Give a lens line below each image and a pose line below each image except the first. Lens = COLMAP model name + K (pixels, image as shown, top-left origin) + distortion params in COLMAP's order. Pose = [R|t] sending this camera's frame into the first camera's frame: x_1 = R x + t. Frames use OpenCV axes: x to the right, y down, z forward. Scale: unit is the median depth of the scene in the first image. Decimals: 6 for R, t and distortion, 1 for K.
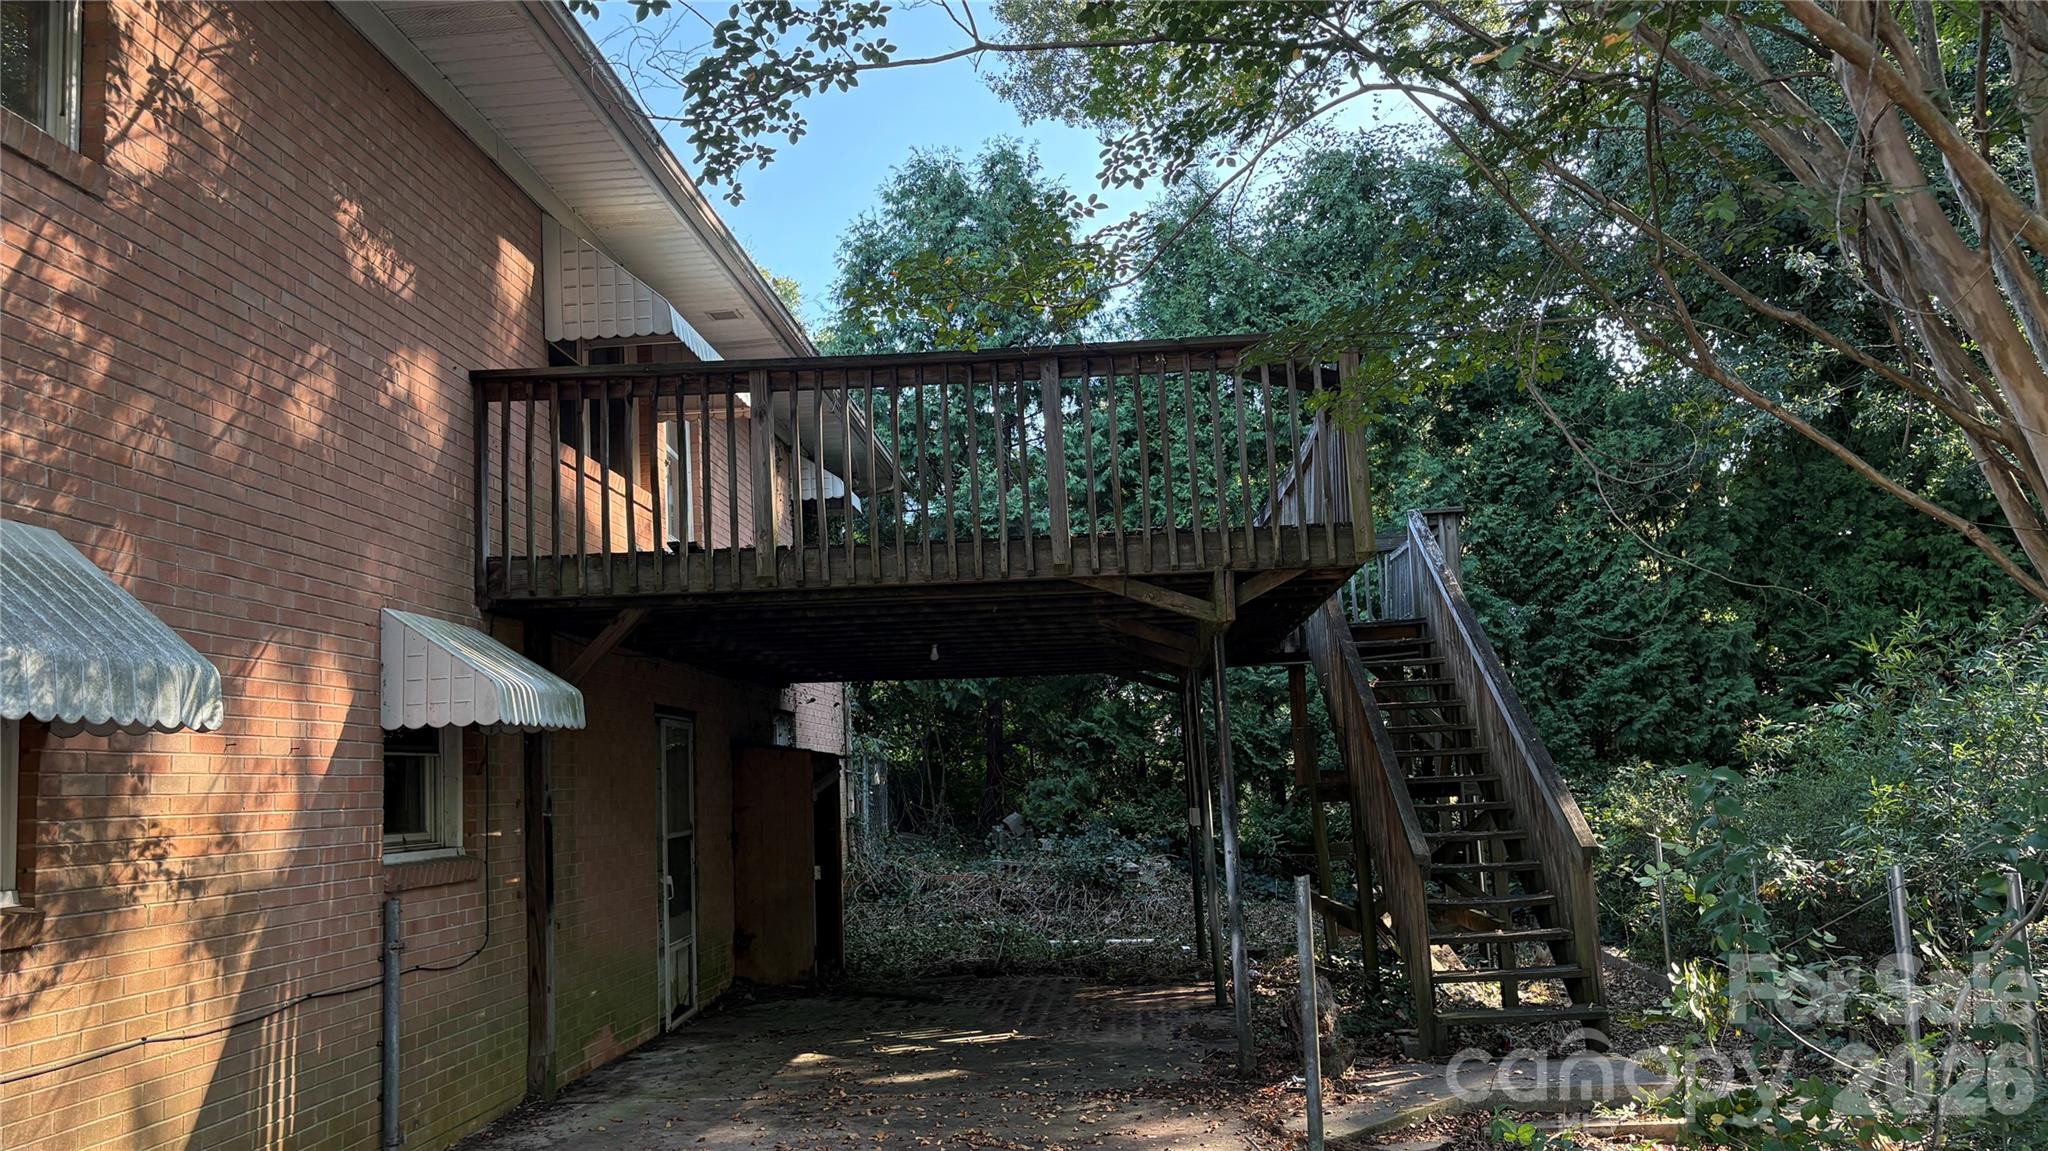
lens RADIAL K [[1597.6, 0, 1026.5], [0, 1597.6, 569.3], [0, 0, 1]] dist [0.061988, -0.092876]
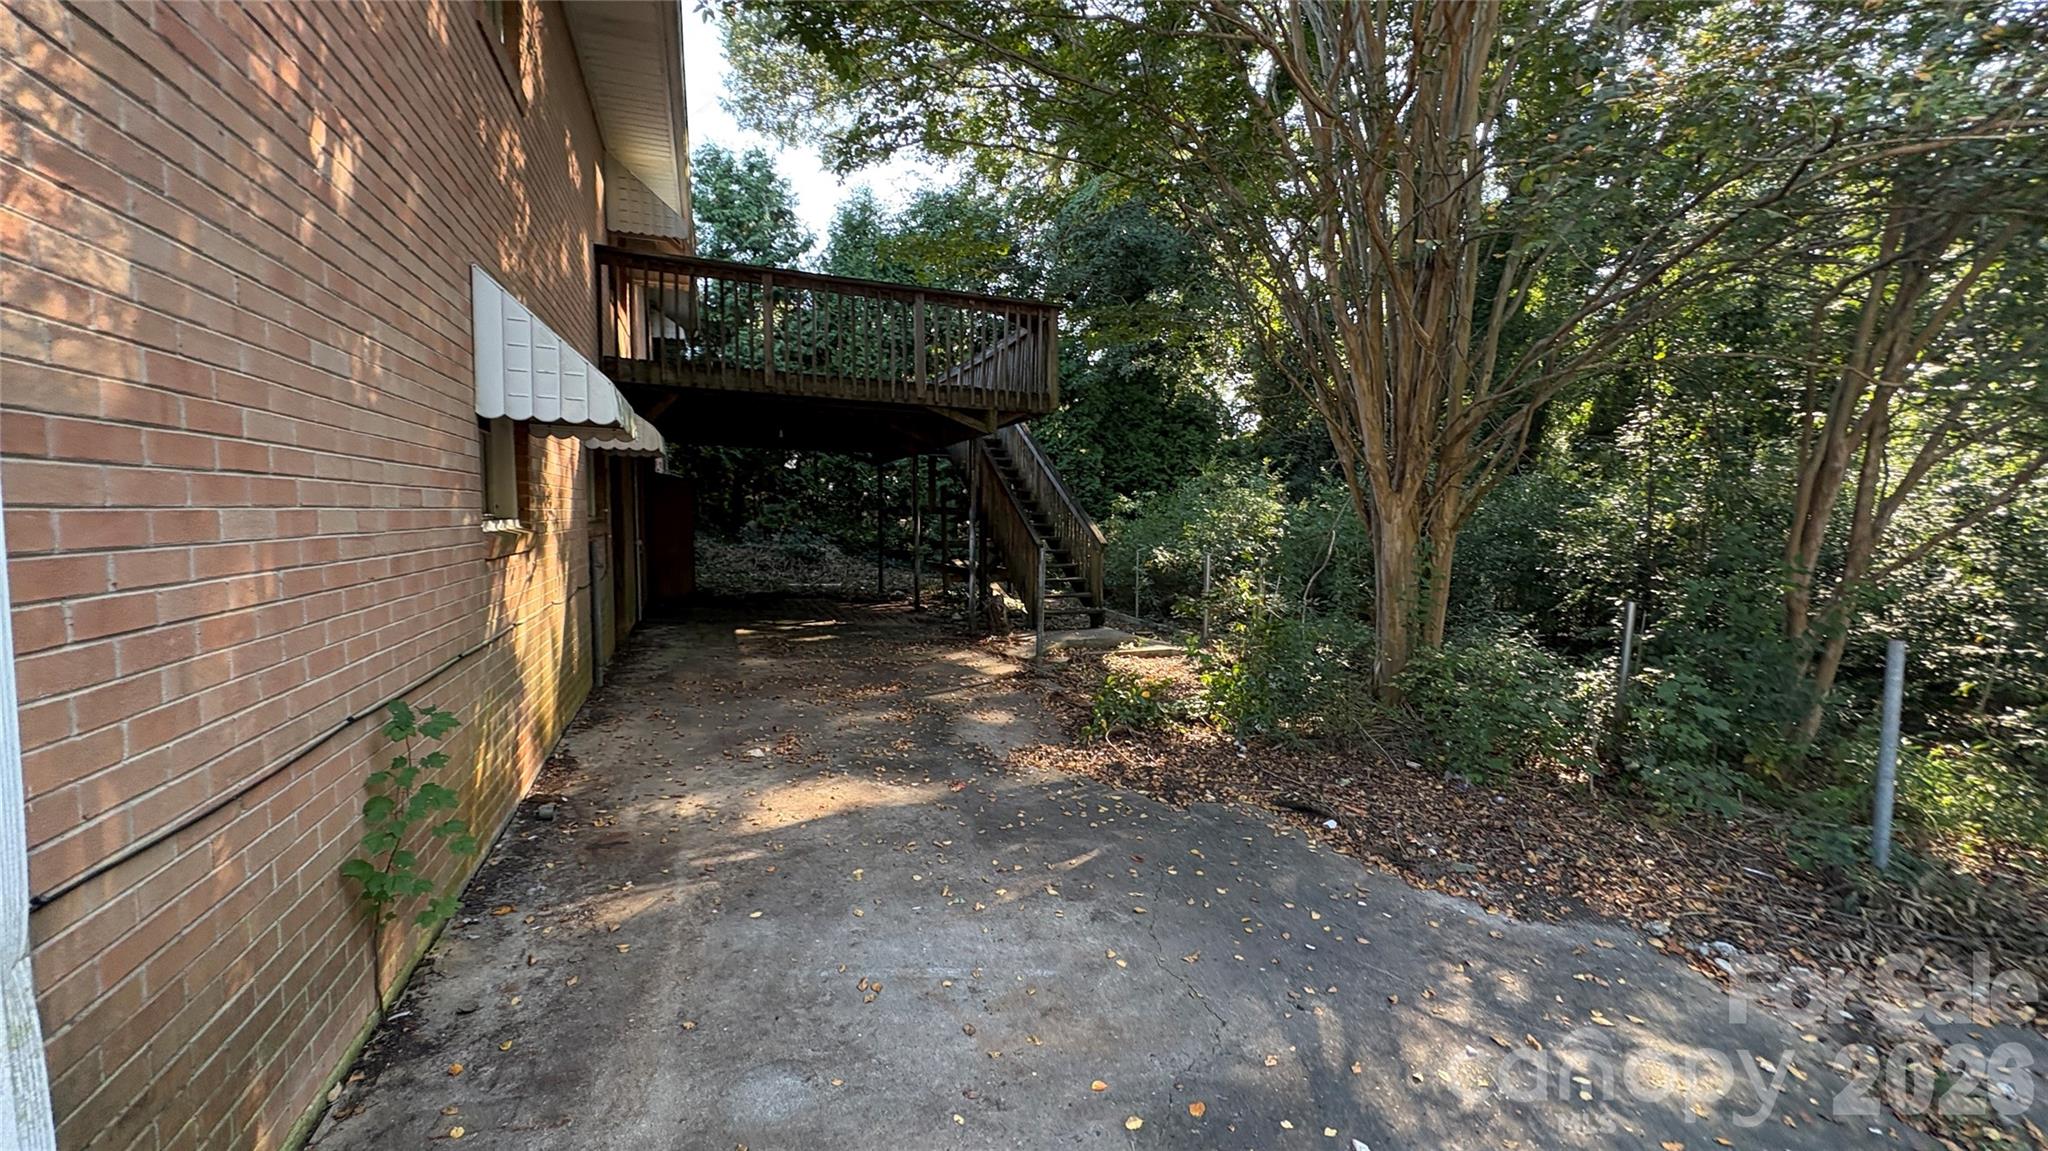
lens RADIAL K [[814.0, 0, 1019.5], [0, 814.0, 575.8], [0, 0, 1]] dist [0.005130, -0.003779]
pose [[0.909915, 0.025168, 0.414030, -0.231671], [-0.107698, 0.978260, 0.177222, 0.017091], [-0.400569, -0.205848, 0.892845, -0.030372]]
